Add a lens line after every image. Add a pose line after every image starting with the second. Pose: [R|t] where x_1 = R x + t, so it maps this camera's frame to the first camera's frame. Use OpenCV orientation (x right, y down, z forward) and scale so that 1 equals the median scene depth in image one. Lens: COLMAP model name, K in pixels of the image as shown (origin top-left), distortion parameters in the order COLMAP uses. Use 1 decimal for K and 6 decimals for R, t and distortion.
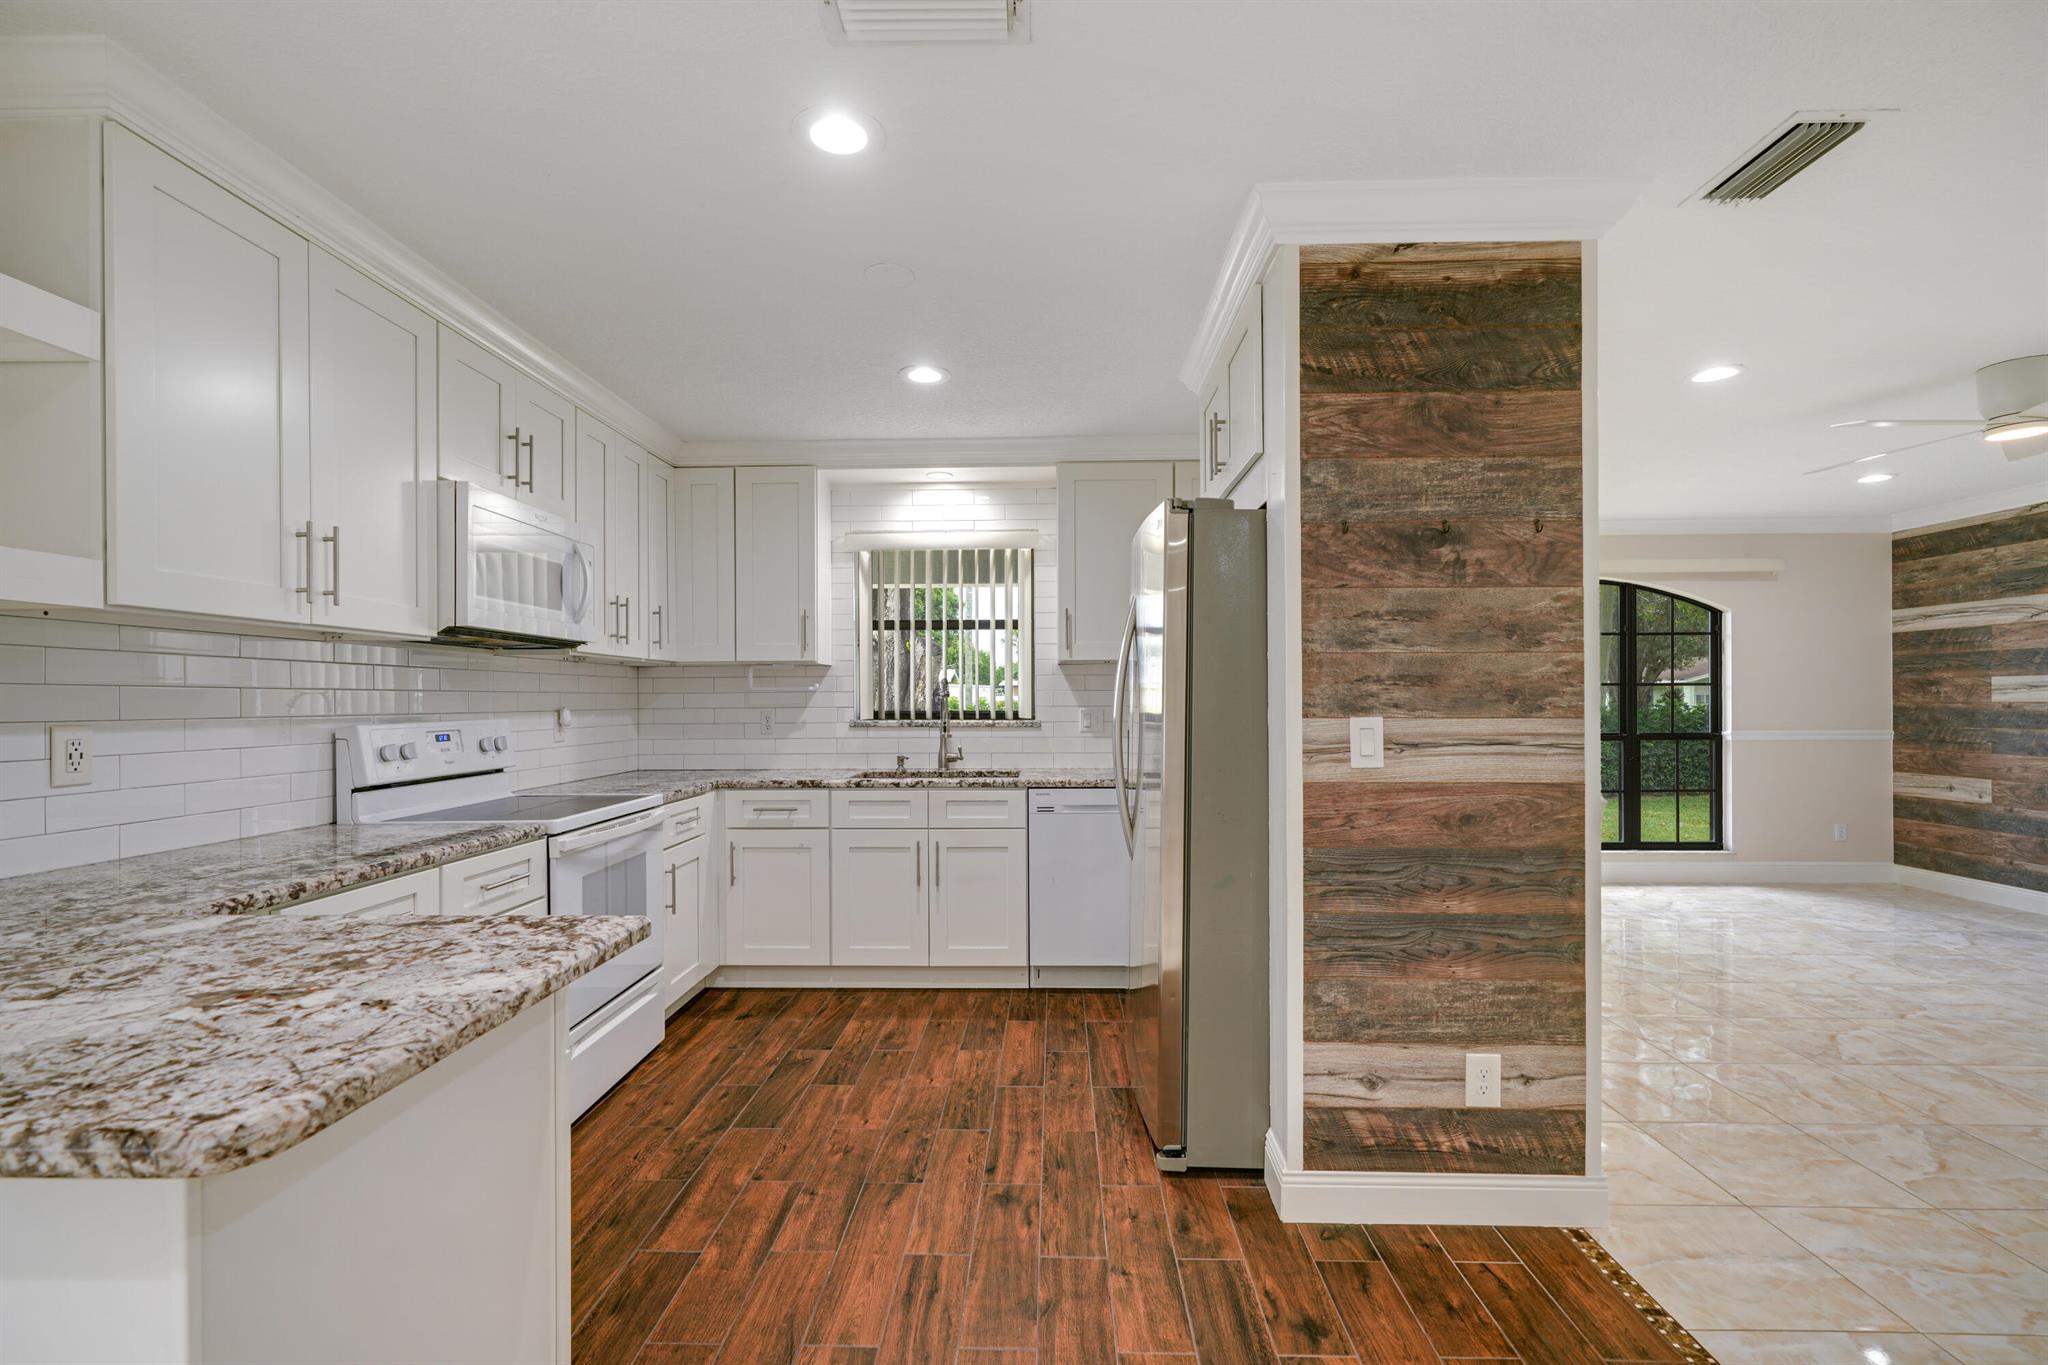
lens RADIAL K [[926.7, 0, 1019.9], [0, 926.7, 700.2], [0, 0, 1]] dist [-0.001059, 0.001627]
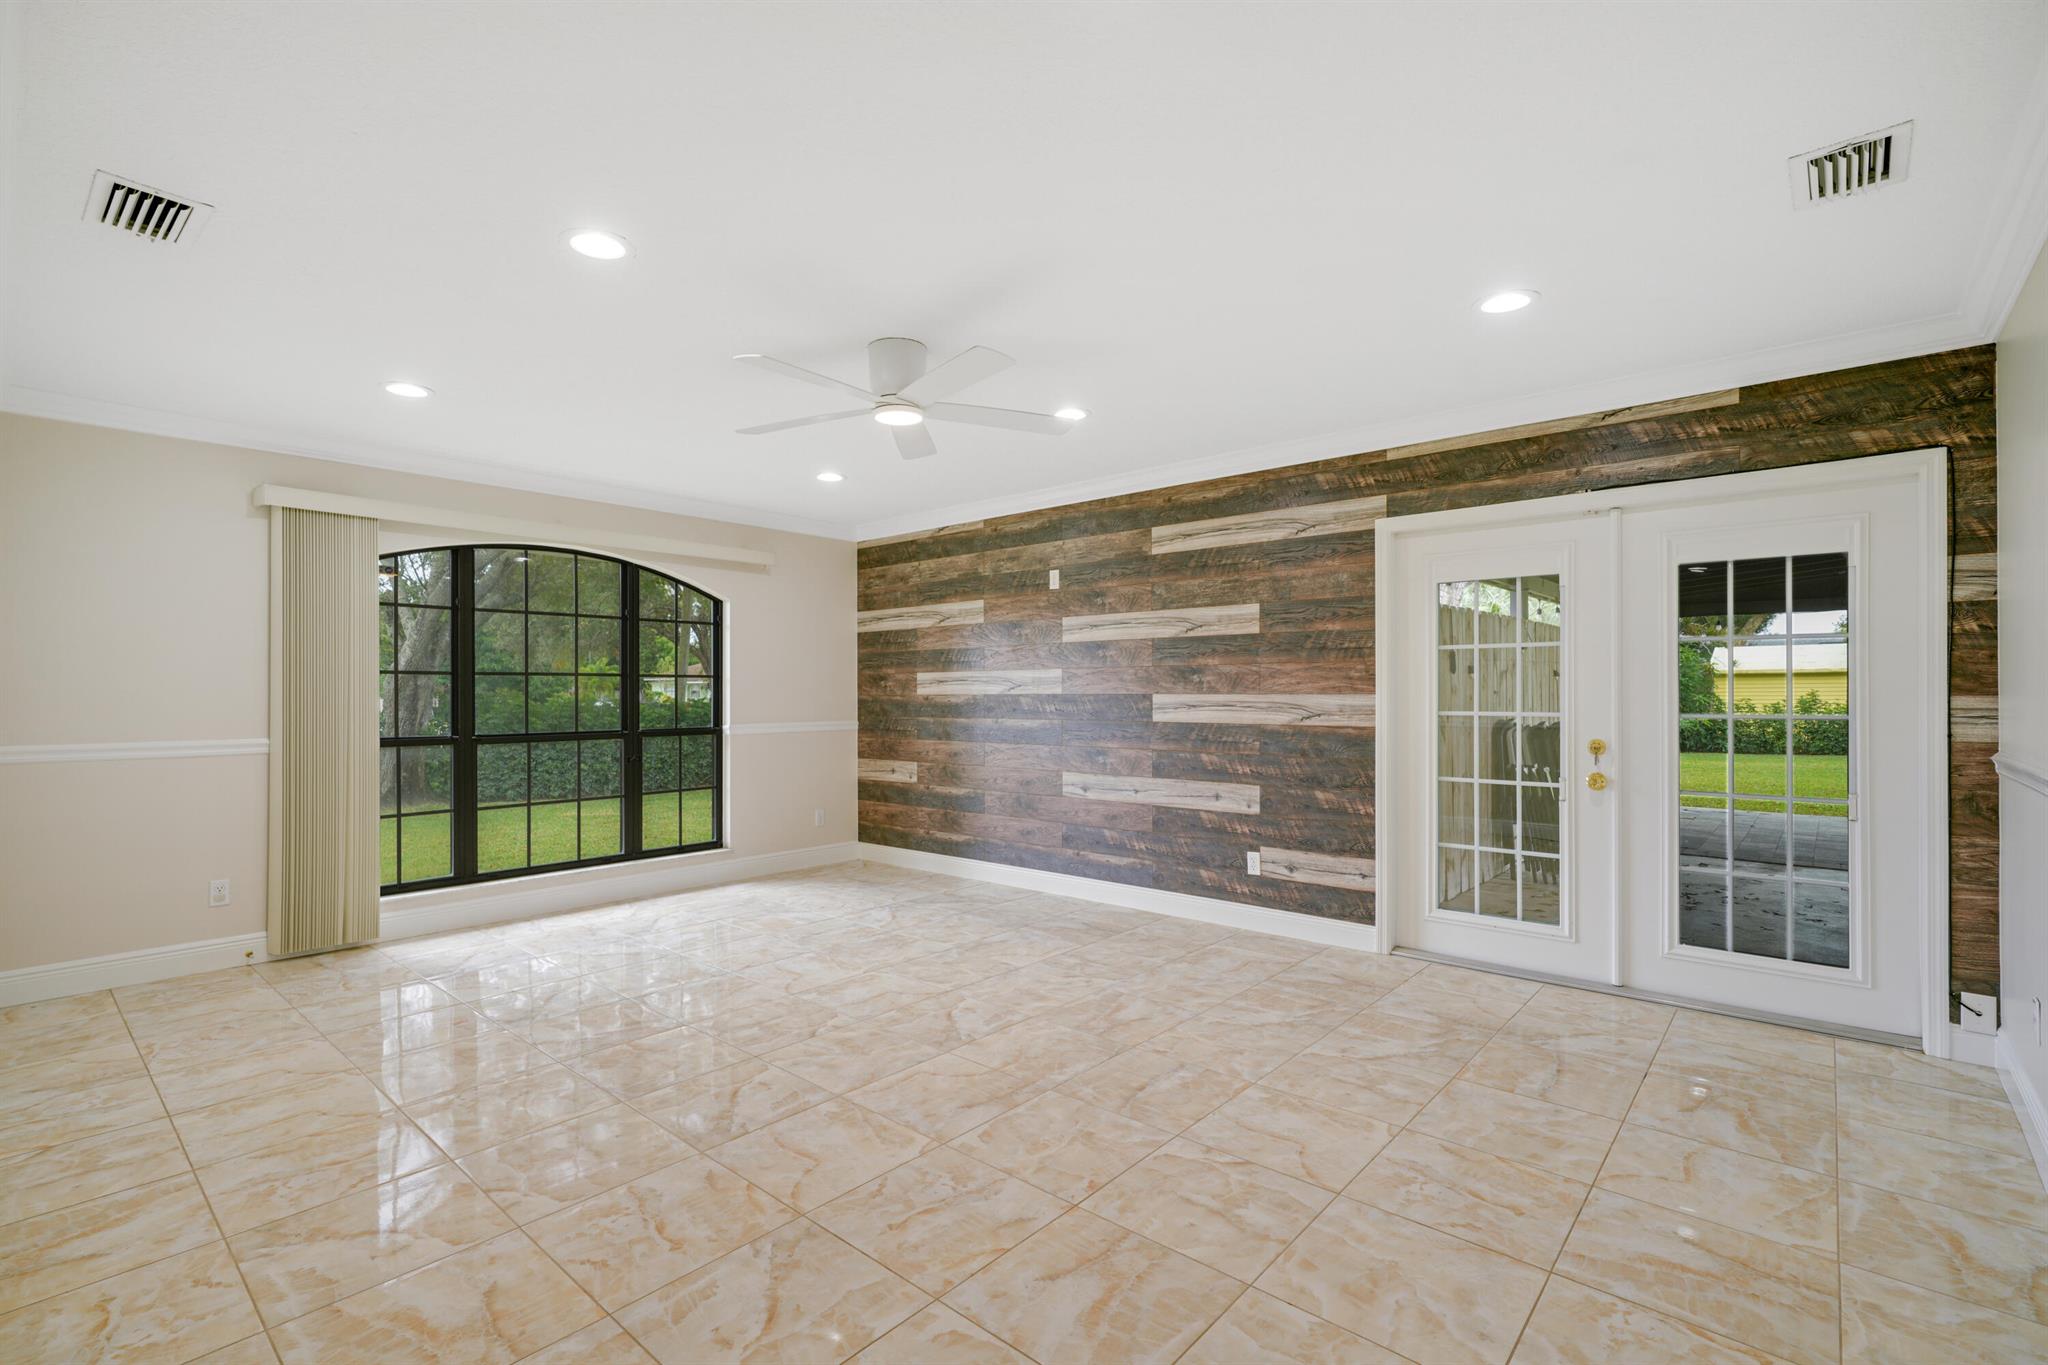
lens RADIAL K [[926.7, 0, 1024.4], [0, 926.7, 682.6], [0, 0, 1]] dist [-0.001059, 0.001627]
pose [[0.634744, 0.012419, 0.772623, 0.421033], [0.000351, 0.999866, -0.016359, 0.009991], [-0.772722, 0.010655, 0.634655, 0.287454]]
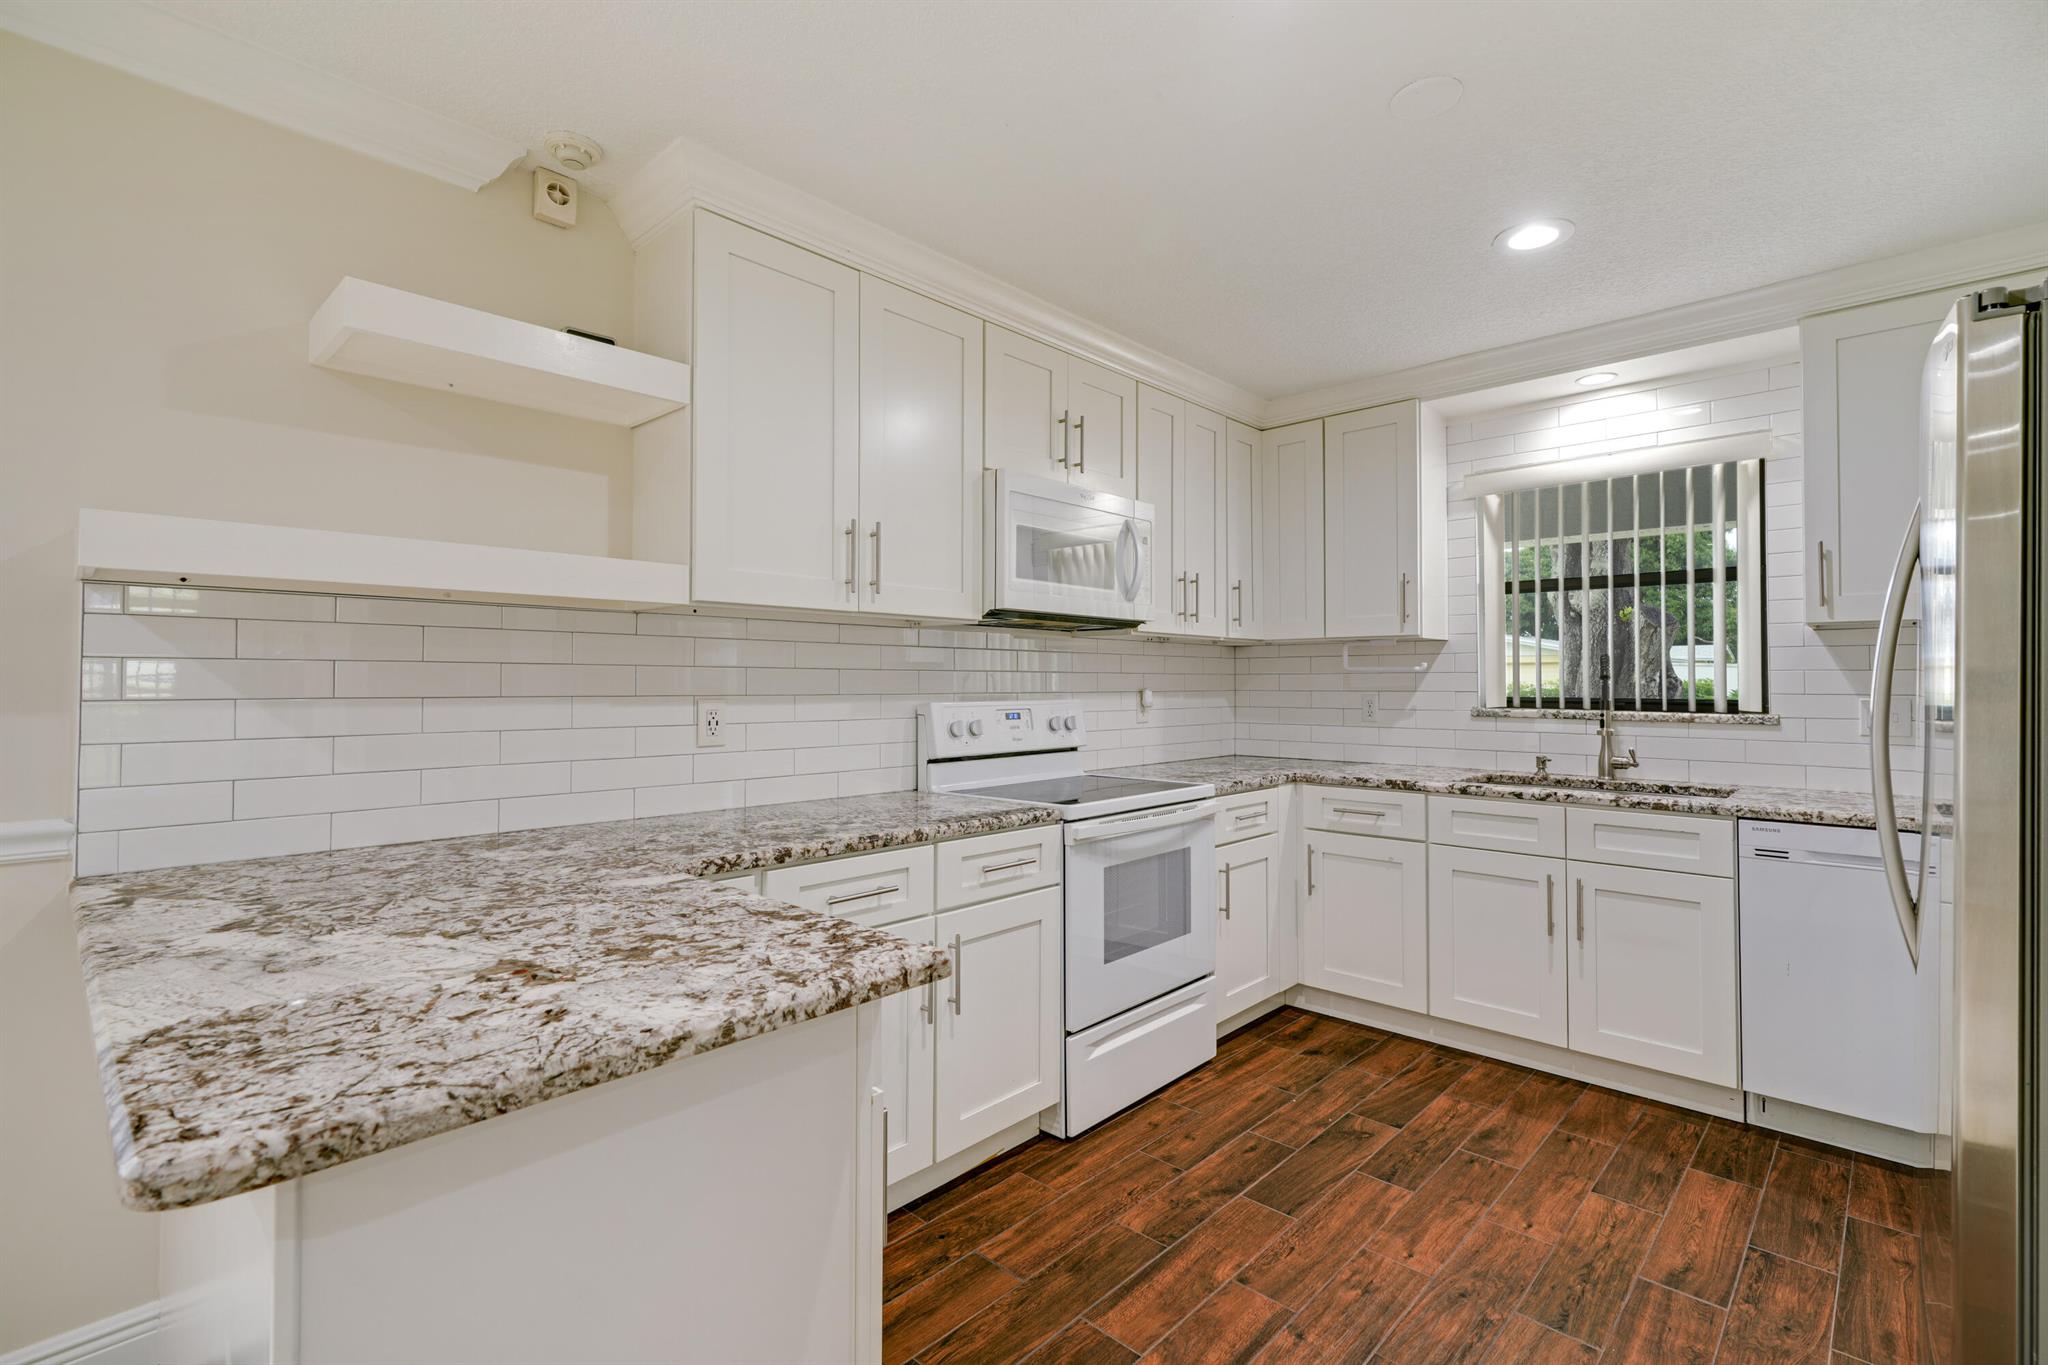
lens RADIAL K [[926.7, 0, 1018.4], [0, 926.7, 664.2], [0, 0, 1]] dist [-0.001059, 0.001627]
pose [[0.745773, -0.007063, -0.666163, 0.082089], [-0.005387, 0.999847, -0.016632, -0.000925], [0.666178, 0.015992, 0.745621, 0.201655]]
